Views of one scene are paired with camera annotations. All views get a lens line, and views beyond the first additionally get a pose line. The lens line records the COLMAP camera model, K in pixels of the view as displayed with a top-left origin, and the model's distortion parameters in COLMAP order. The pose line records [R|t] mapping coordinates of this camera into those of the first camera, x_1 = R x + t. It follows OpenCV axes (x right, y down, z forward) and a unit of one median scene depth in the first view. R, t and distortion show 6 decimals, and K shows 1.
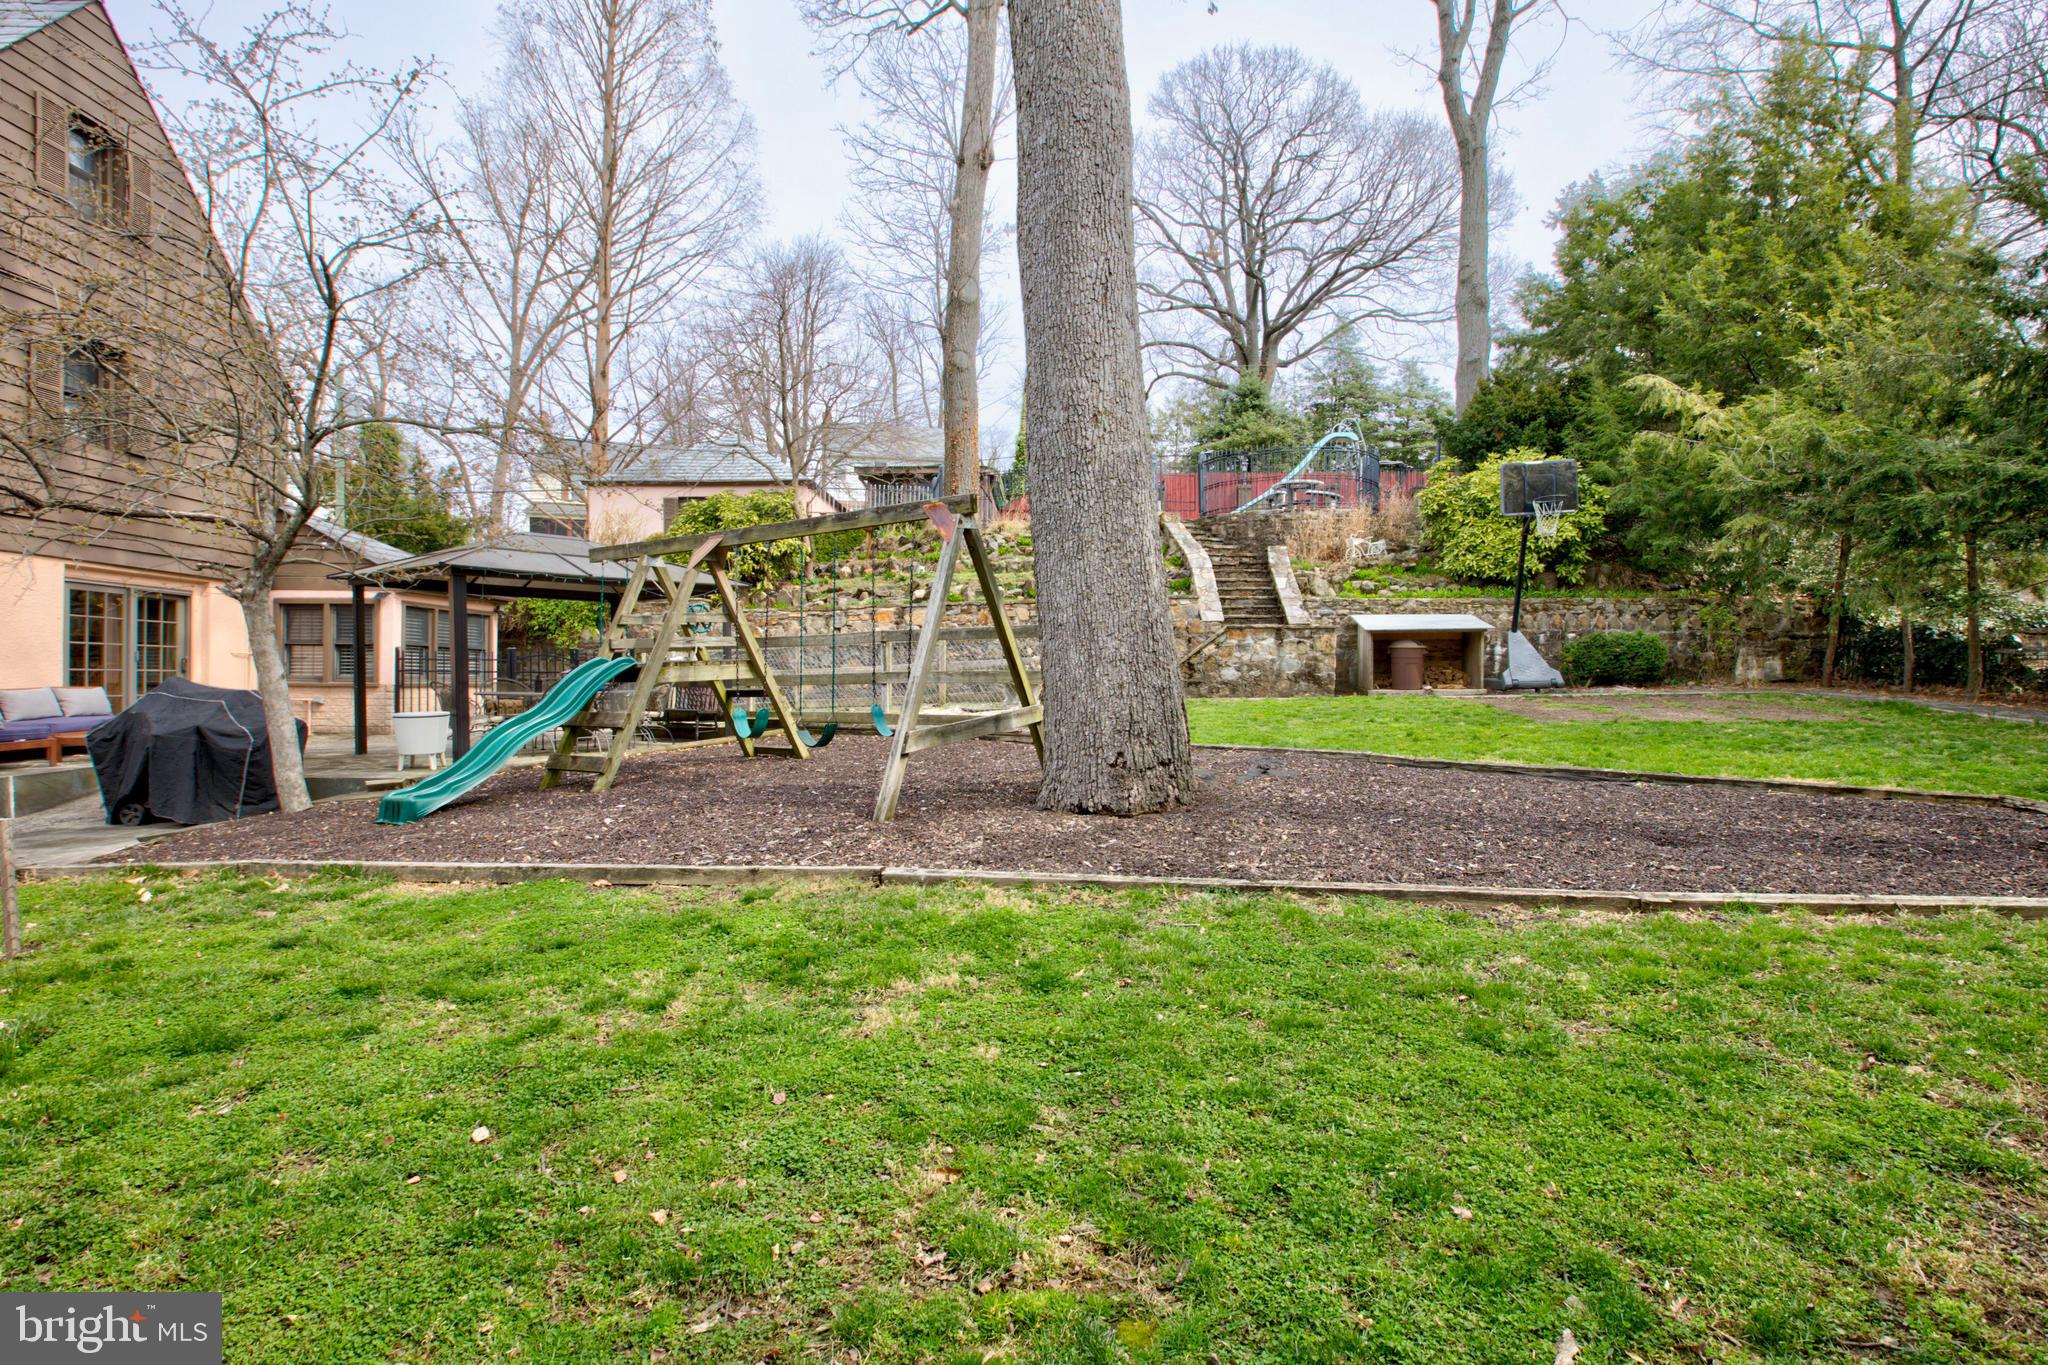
lens RADIAL K [[963.6, 0, 1026.2], [0, 963.6, 688.6], [0, 0, 1]] dist [-0.001594, -0.000214]
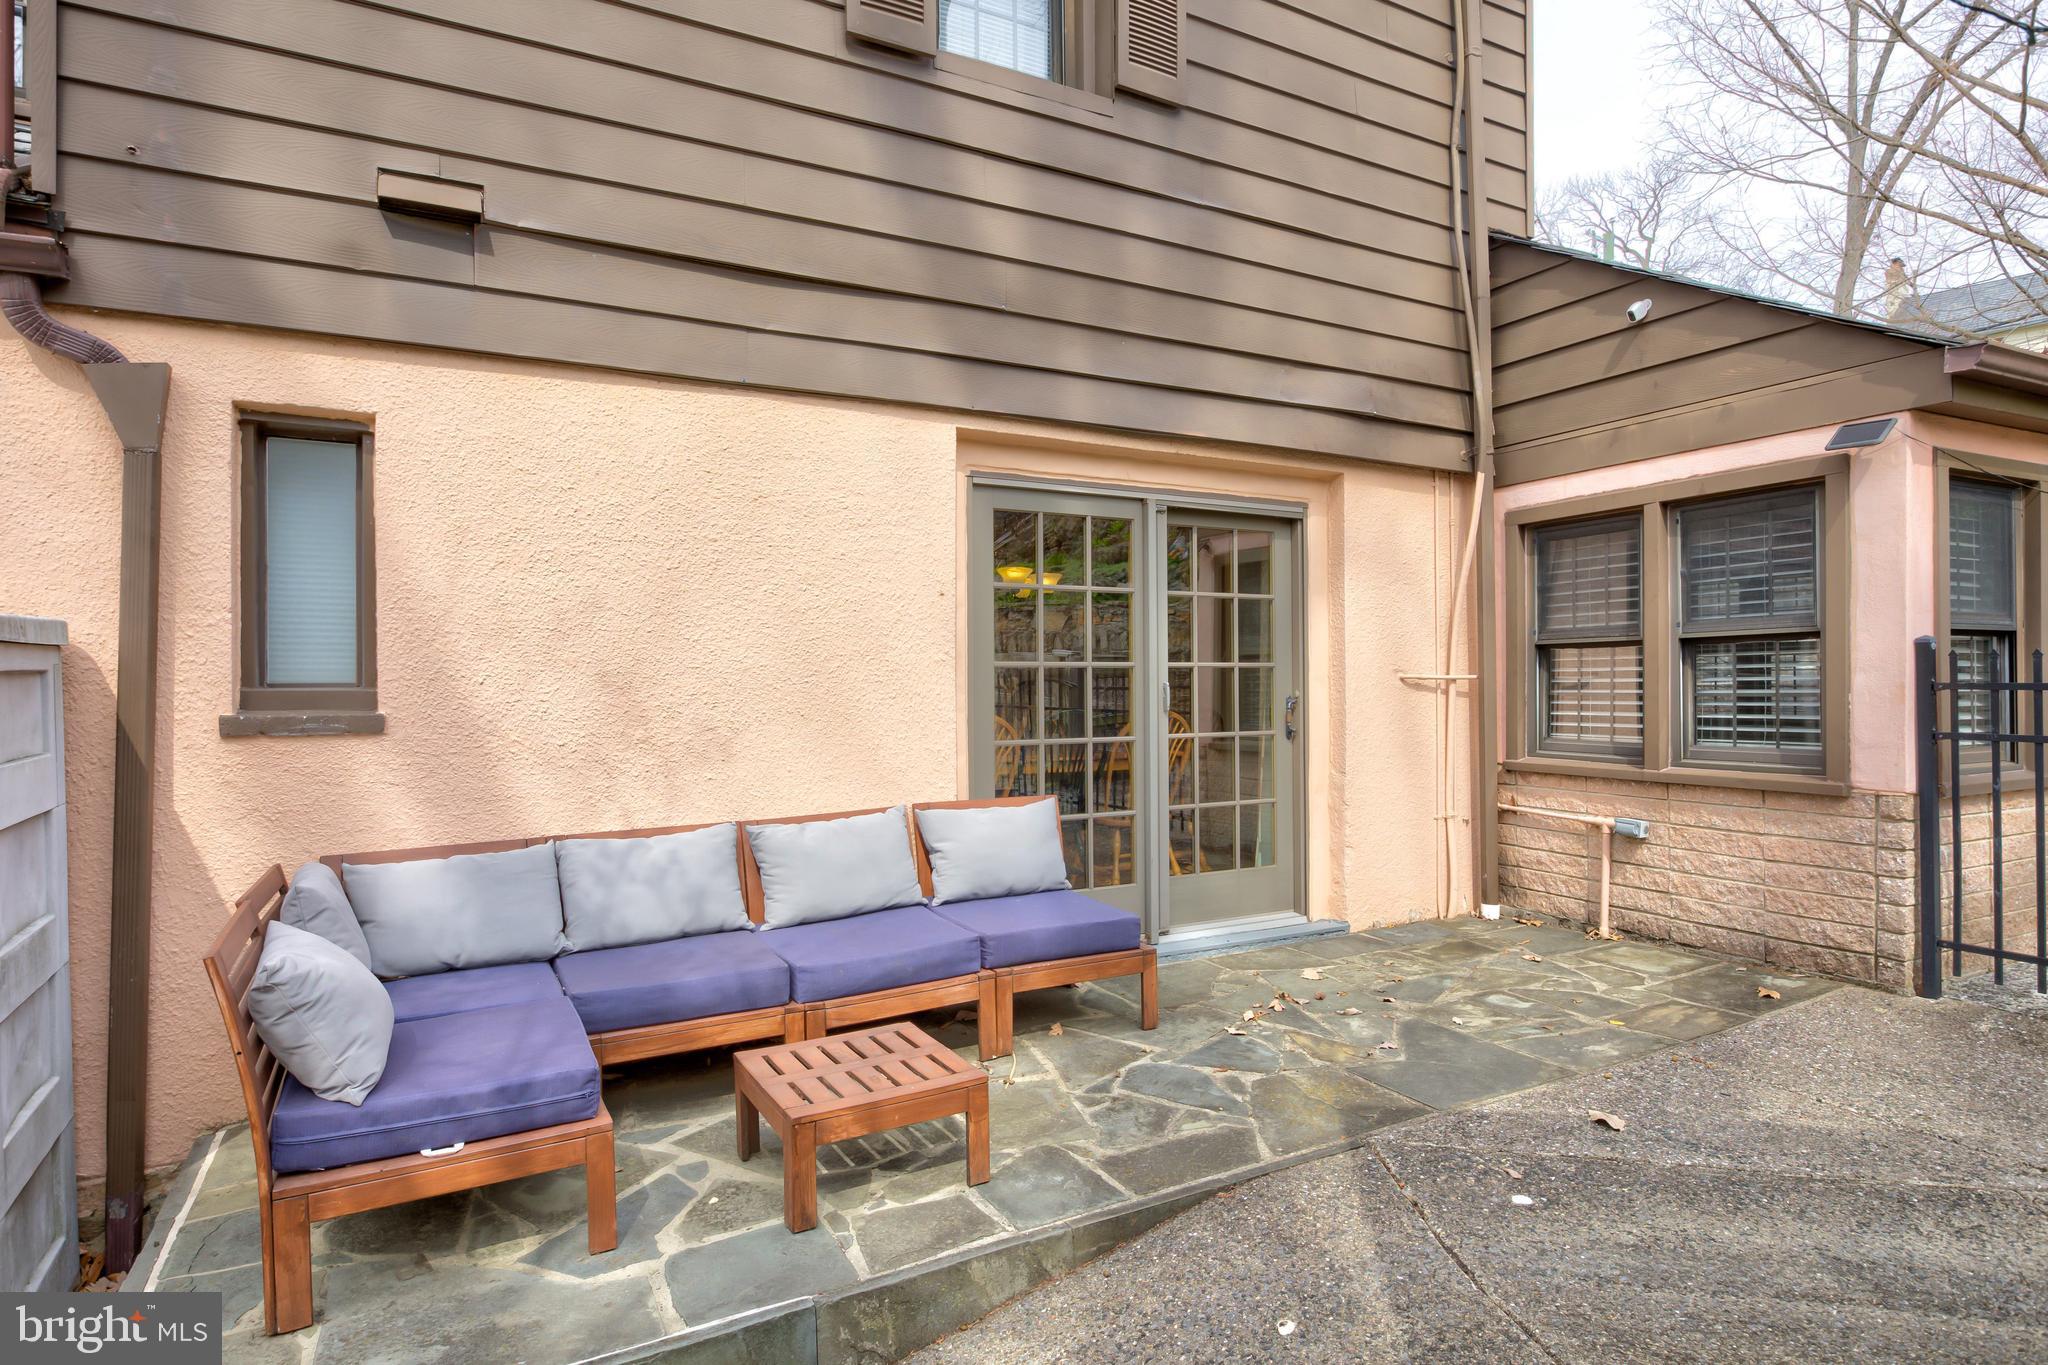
lens RADIAL K [[1132.8, 0, 1028.9], [0, 1132.8, 682.5], [0, 0, 1]] dist [-0.005075, -0.000741]
pose [[0.467564, -0.004735, -0.883946, -0.508044], [0.004420, 0.999986, -0.003019, -0.031833], [0.883948, -0.002495, 0.467578, 0.665199]]
